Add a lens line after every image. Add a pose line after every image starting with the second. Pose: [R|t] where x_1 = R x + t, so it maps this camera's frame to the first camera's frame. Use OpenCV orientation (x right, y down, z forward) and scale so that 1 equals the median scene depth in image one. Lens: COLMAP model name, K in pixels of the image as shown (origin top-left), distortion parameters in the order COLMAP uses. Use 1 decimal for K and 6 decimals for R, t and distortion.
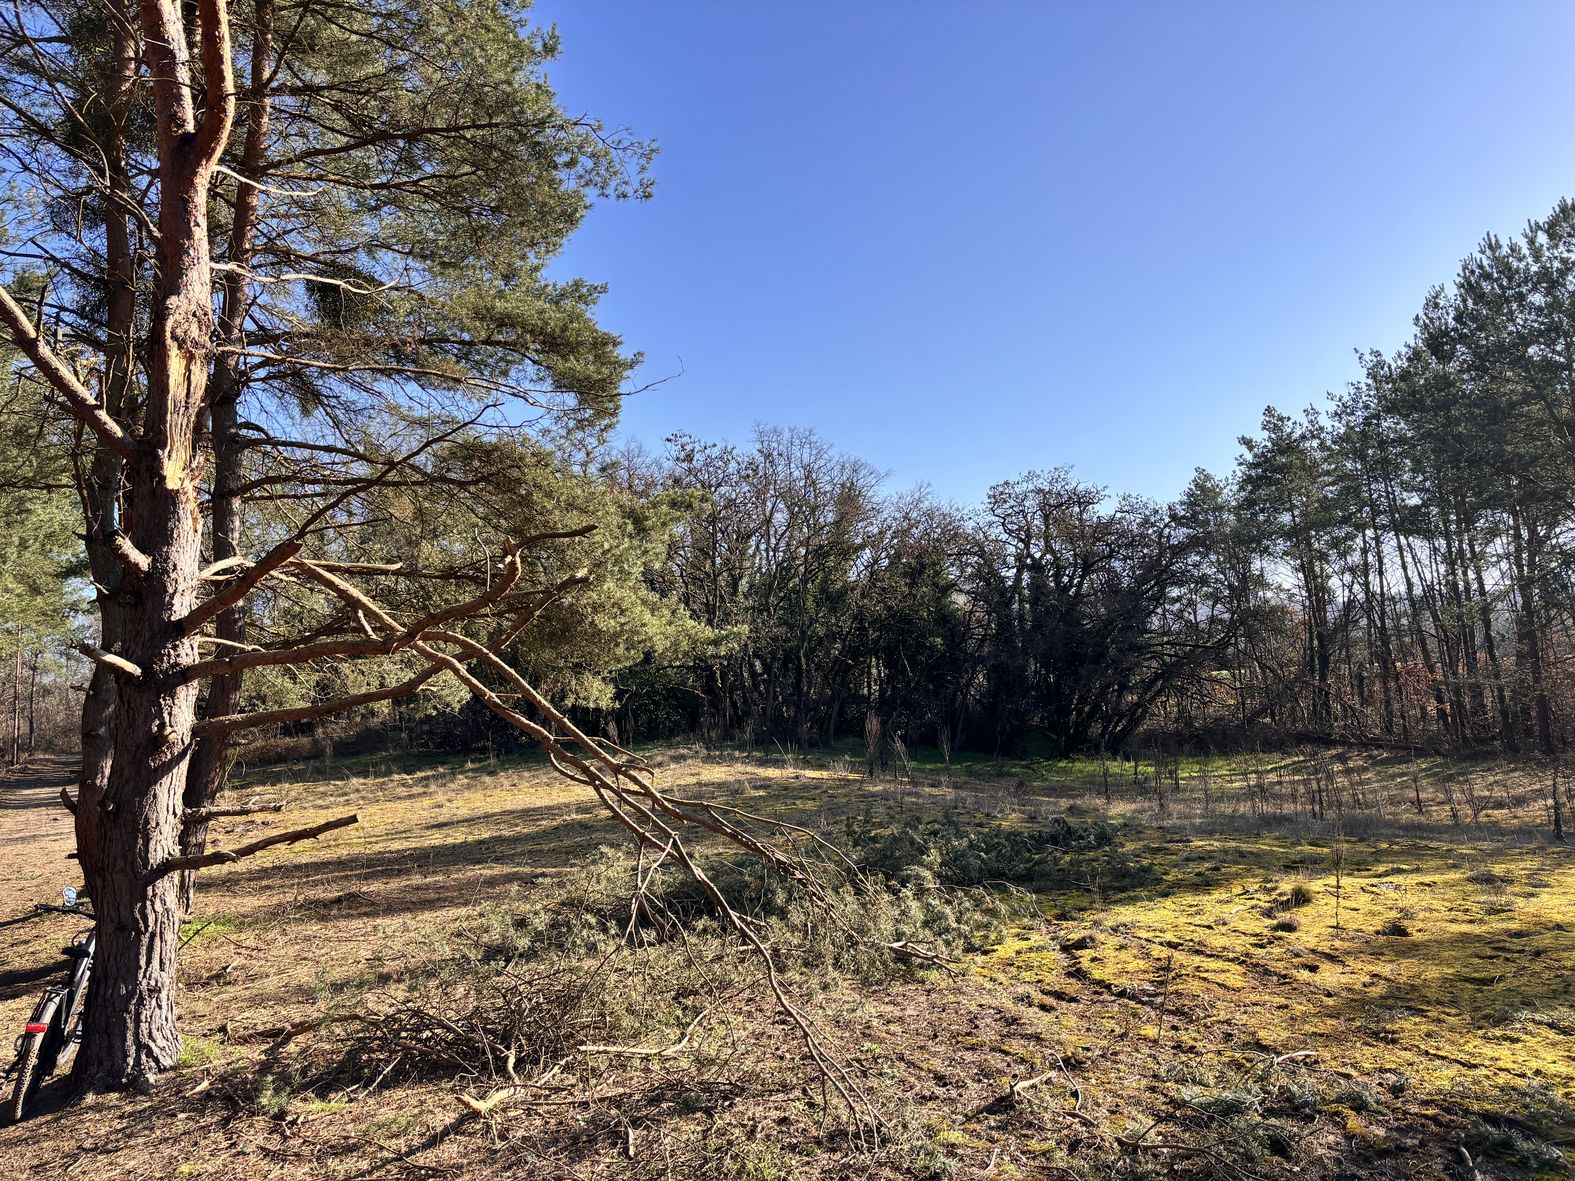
lens RADIAL K [[1184.1, 0, 788.9], [0, 1184.1, 598.1], [0, 0, 1]] dist [0.003934, -0.007467]
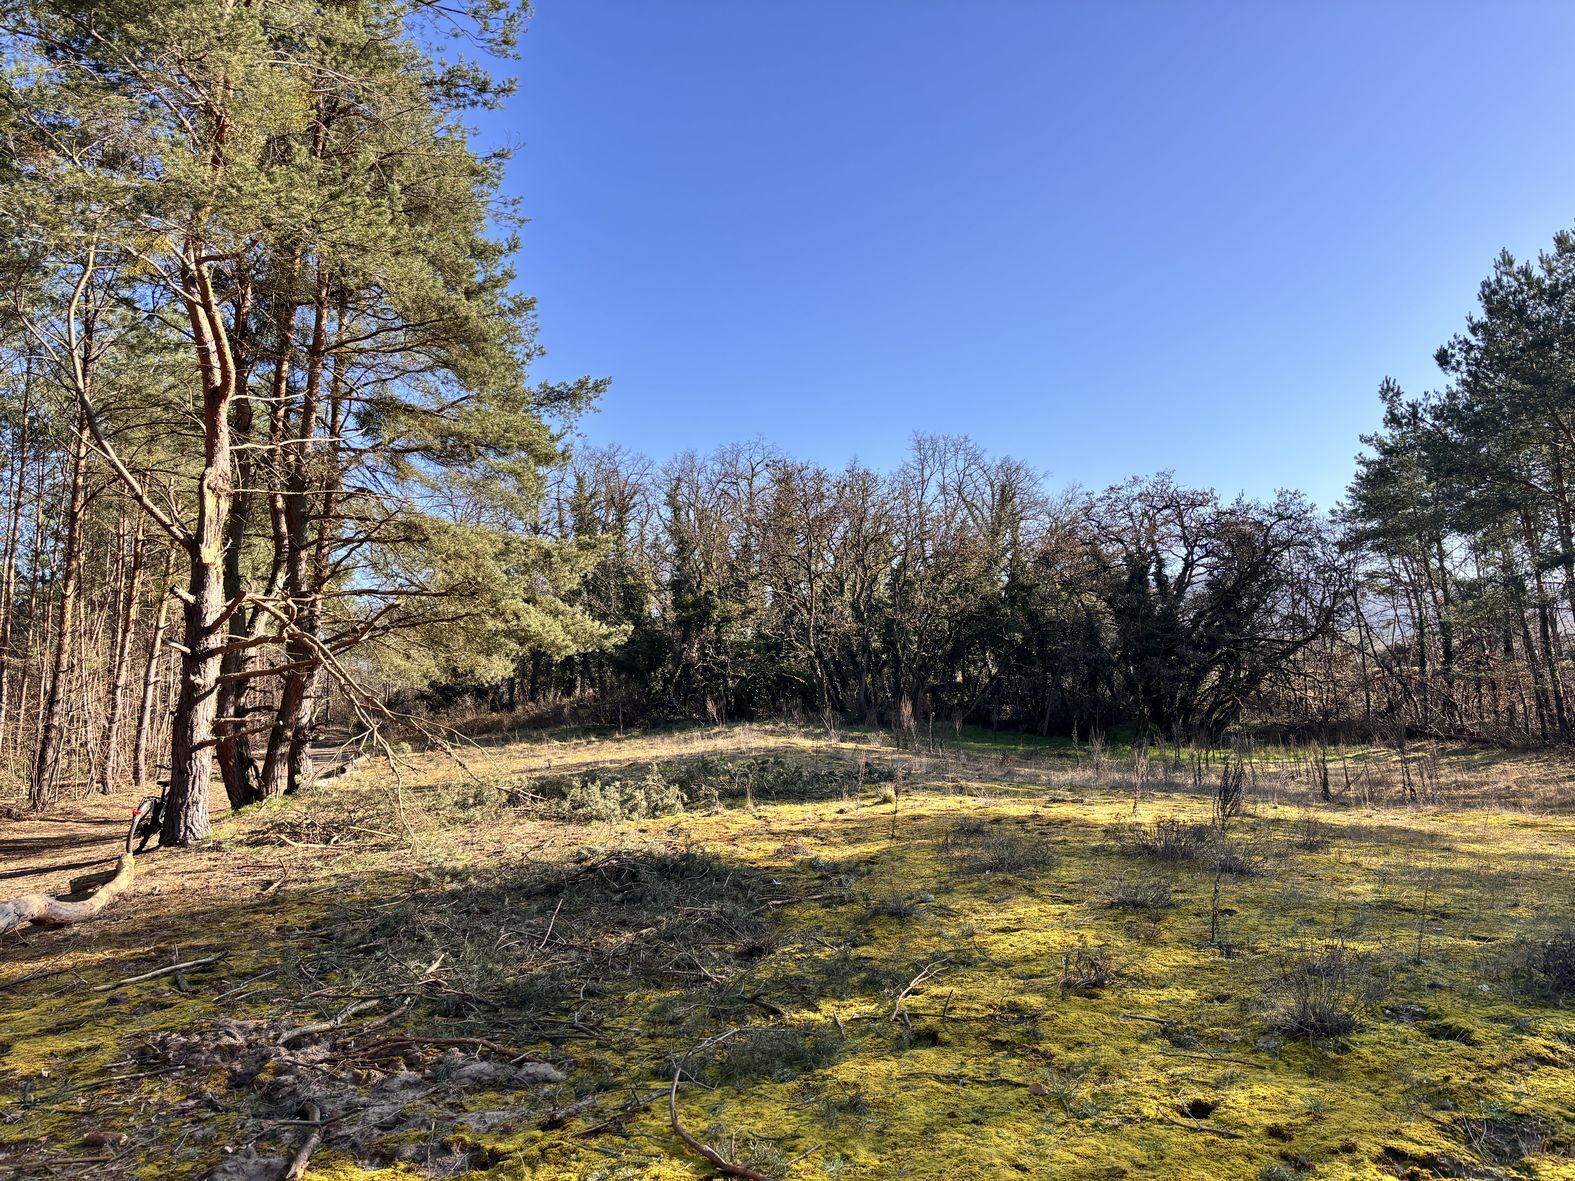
lens RADIAL K [[1184.1, 0, 793.8], [0, 1184.1, 585.9], [0, 0, 1]] dist [0.003934, -0.007467]
pose [[0.976158, -0.005983, -0.216980, 0.901000], [0.005338, 0.999979, -0.003560, -0.037443], [0.216997, 0.002317, 0.976169, -0.771598]]
